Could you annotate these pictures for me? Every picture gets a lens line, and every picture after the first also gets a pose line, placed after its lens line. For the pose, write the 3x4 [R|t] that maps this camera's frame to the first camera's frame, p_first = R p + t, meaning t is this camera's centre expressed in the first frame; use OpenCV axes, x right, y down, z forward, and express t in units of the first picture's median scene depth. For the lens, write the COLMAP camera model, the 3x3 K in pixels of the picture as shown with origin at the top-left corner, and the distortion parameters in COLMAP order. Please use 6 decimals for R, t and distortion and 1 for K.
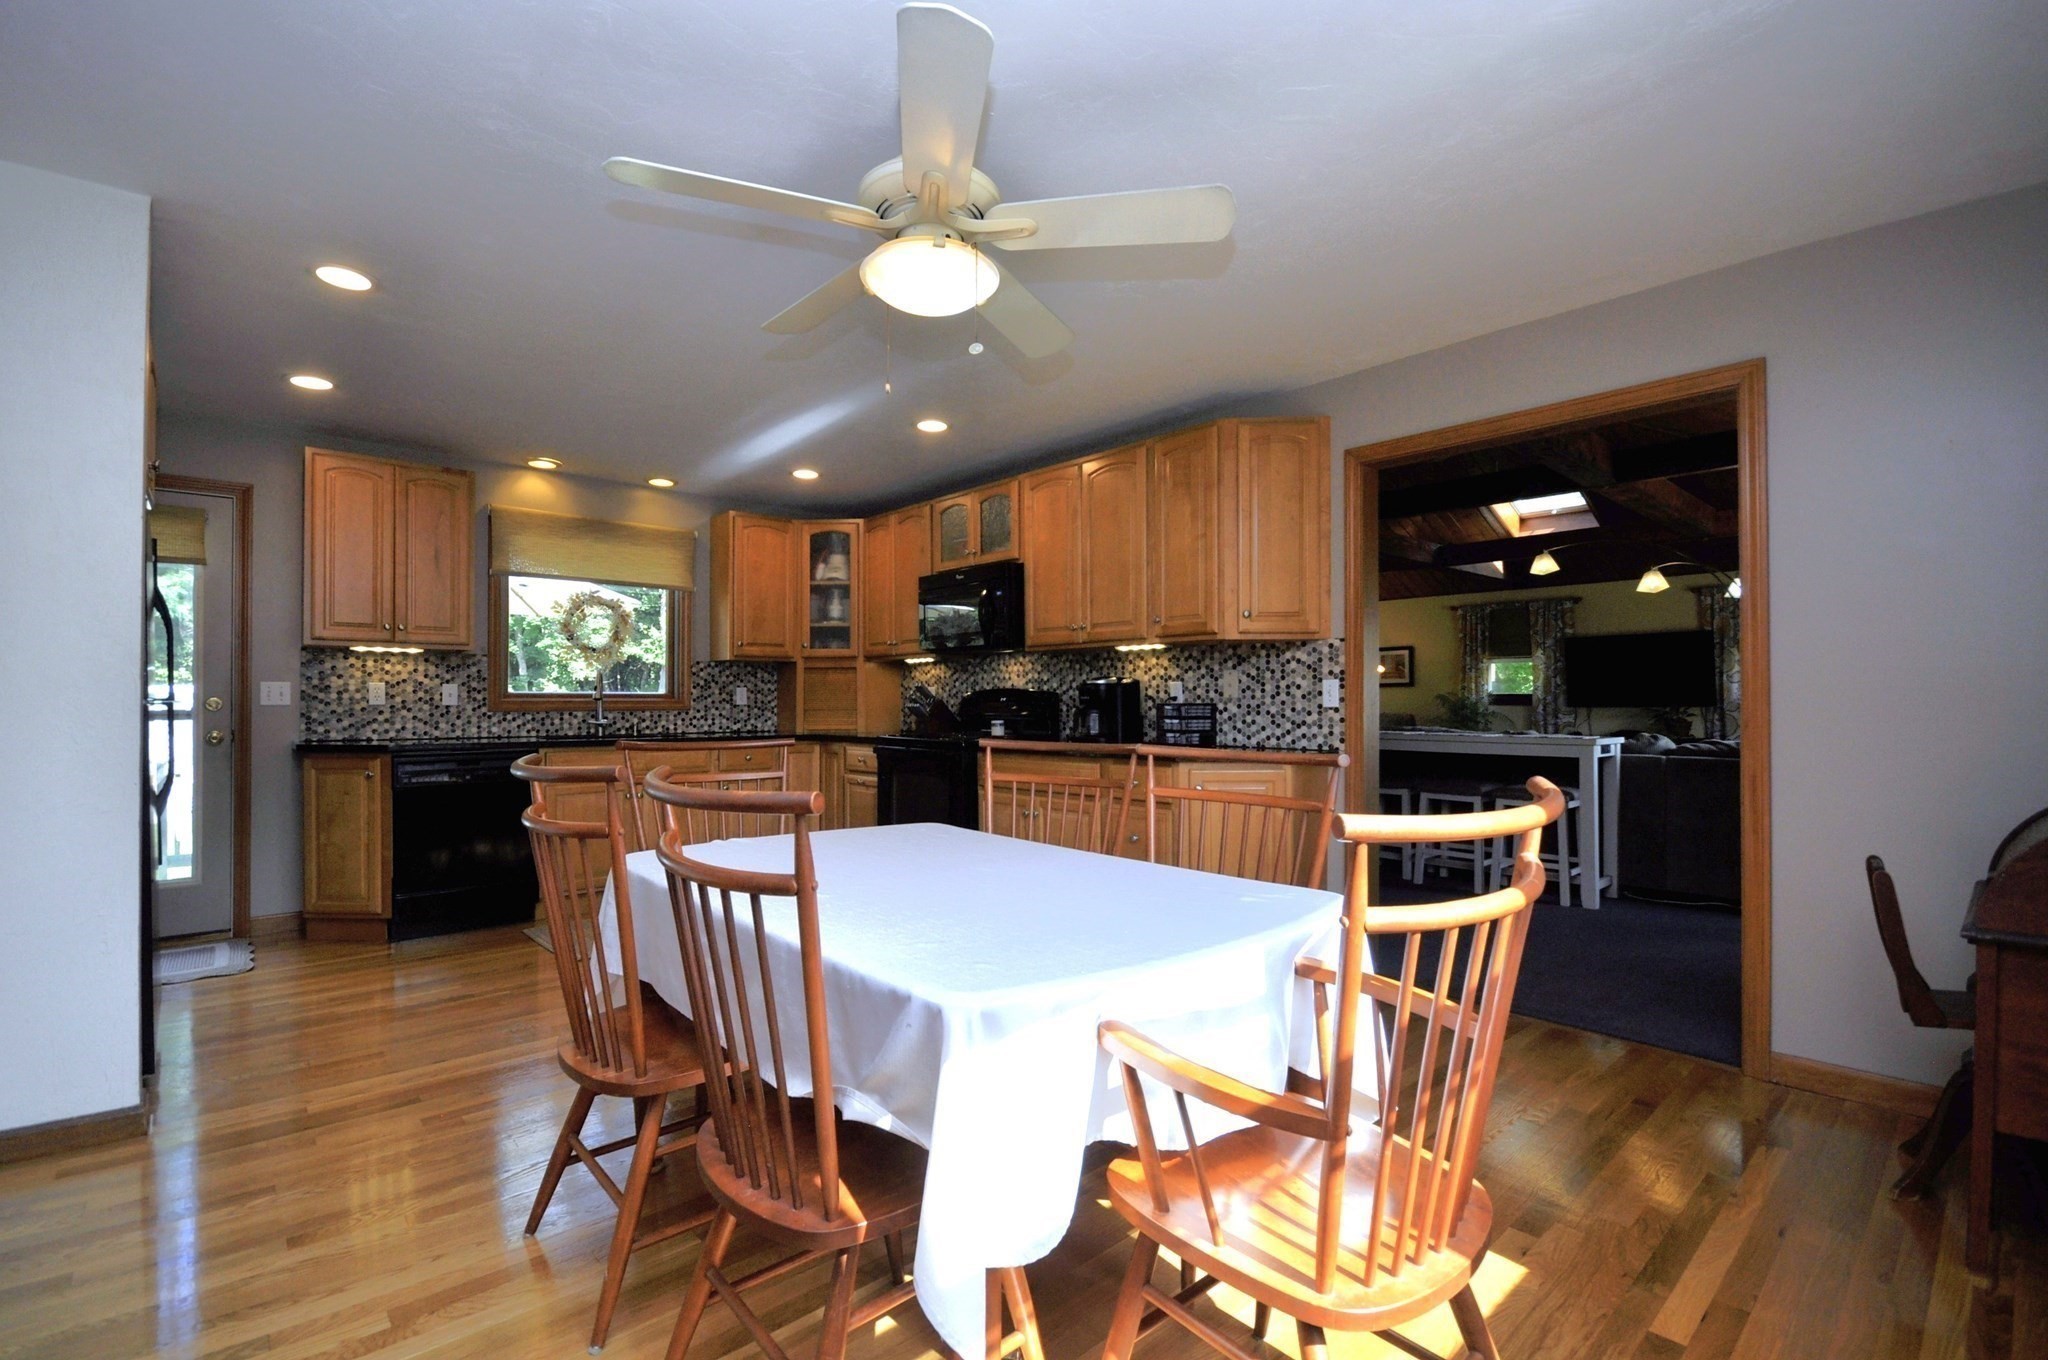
lens RADIAL K [[915.0, 0, 1017.6], [0, 915.0, 697.4], [0, 0, 1]] dist [-0.012039, -0.000242]
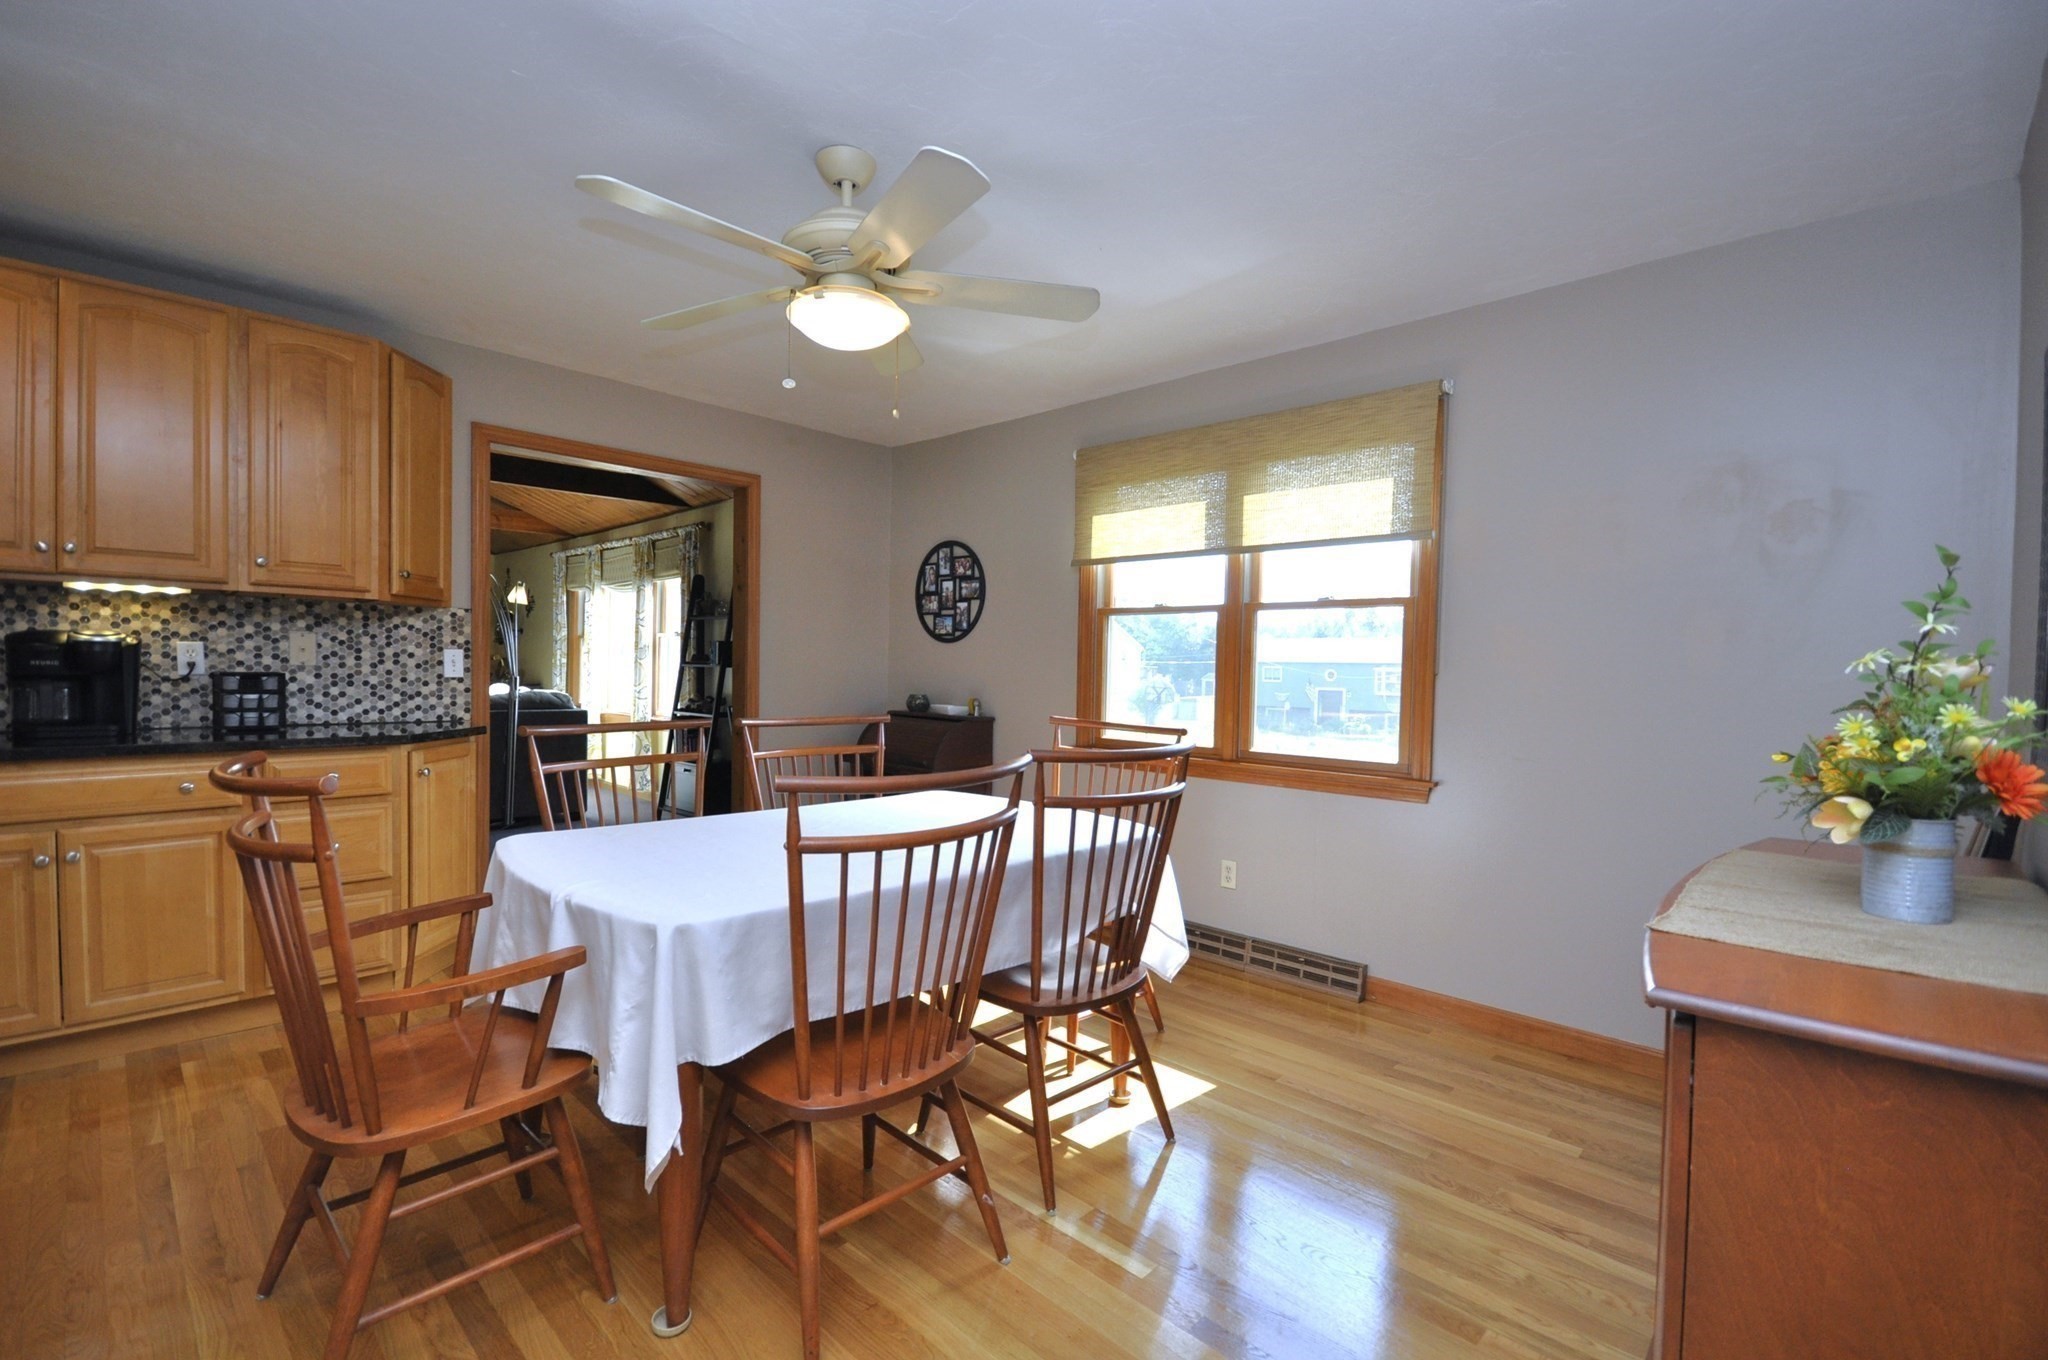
lens RADIAL K [[915.0, 0, 1018.2], [0, 915.0, 678.5], [0, 0, 1]] dist [-0.012039, -0.000242]
pose [[-0.061480, -0.001948, 0.998106, -0.640164], [-0.015246, 0.999883, 0.001013, 0.001693], [-0.997992, -0.015155, -0.061503, 0.426828]]
